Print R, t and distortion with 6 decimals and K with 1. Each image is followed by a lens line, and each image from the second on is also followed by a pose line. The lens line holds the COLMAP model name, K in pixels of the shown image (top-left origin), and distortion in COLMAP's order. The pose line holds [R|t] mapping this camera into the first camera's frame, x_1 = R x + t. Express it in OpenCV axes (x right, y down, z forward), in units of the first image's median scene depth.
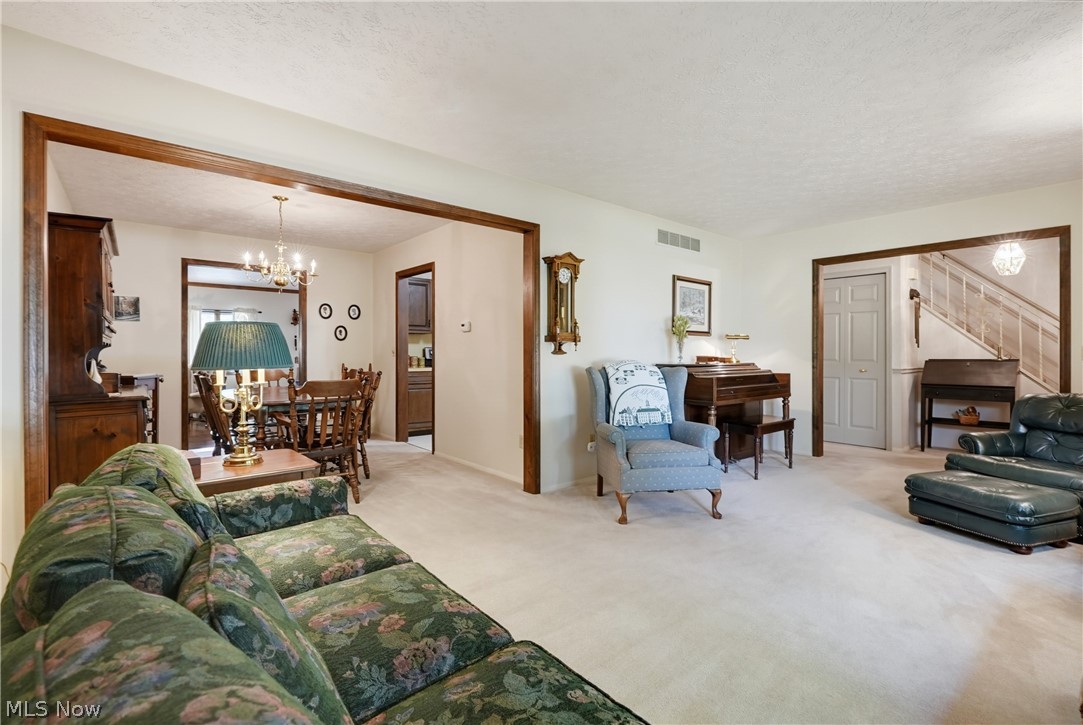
lens RADIAL K [[492.0, 0, 542.3], [0, 492.0, 355.4], [0, 0, 1]] dist [-0.002372, 0.000090]
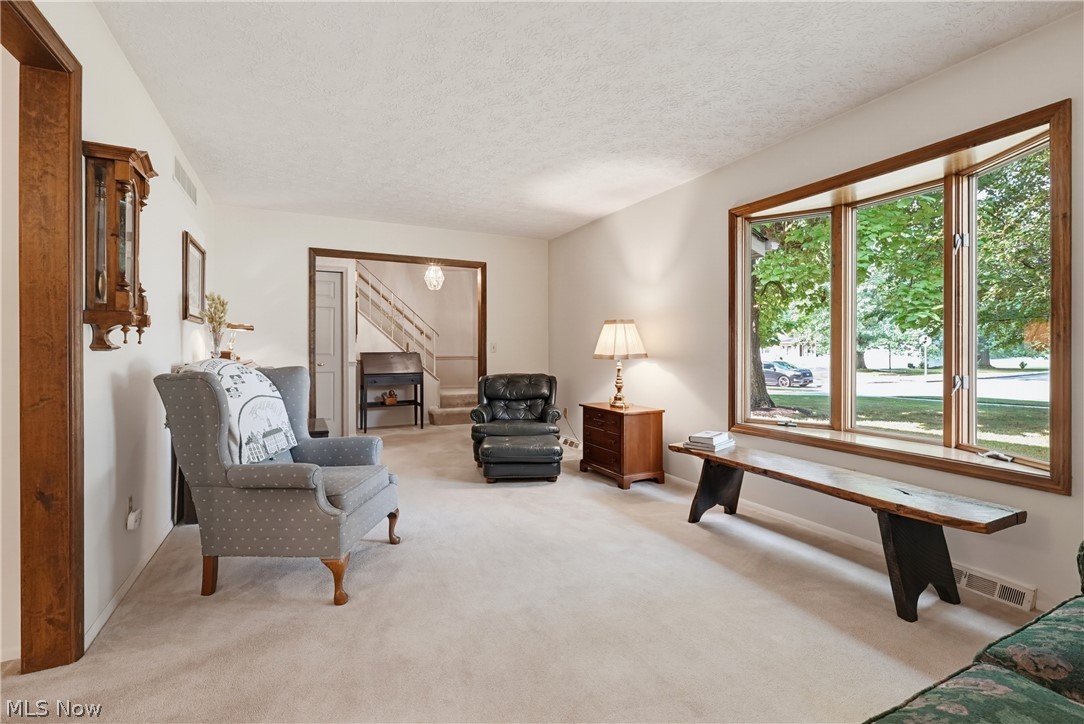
lens RADIAL K [[487.7, 0, 542.5], [0, 487.7, 350.1], [0, 0, 1]] dist [-0.025583, -0.000133]
pose [[0.227924, -0.005031, 0.973666, -0.331024], [0.002064, 0.999987, 0.004684, -0.003610], [-0.973677, 0.000942, 0.227931, 0.474344]]
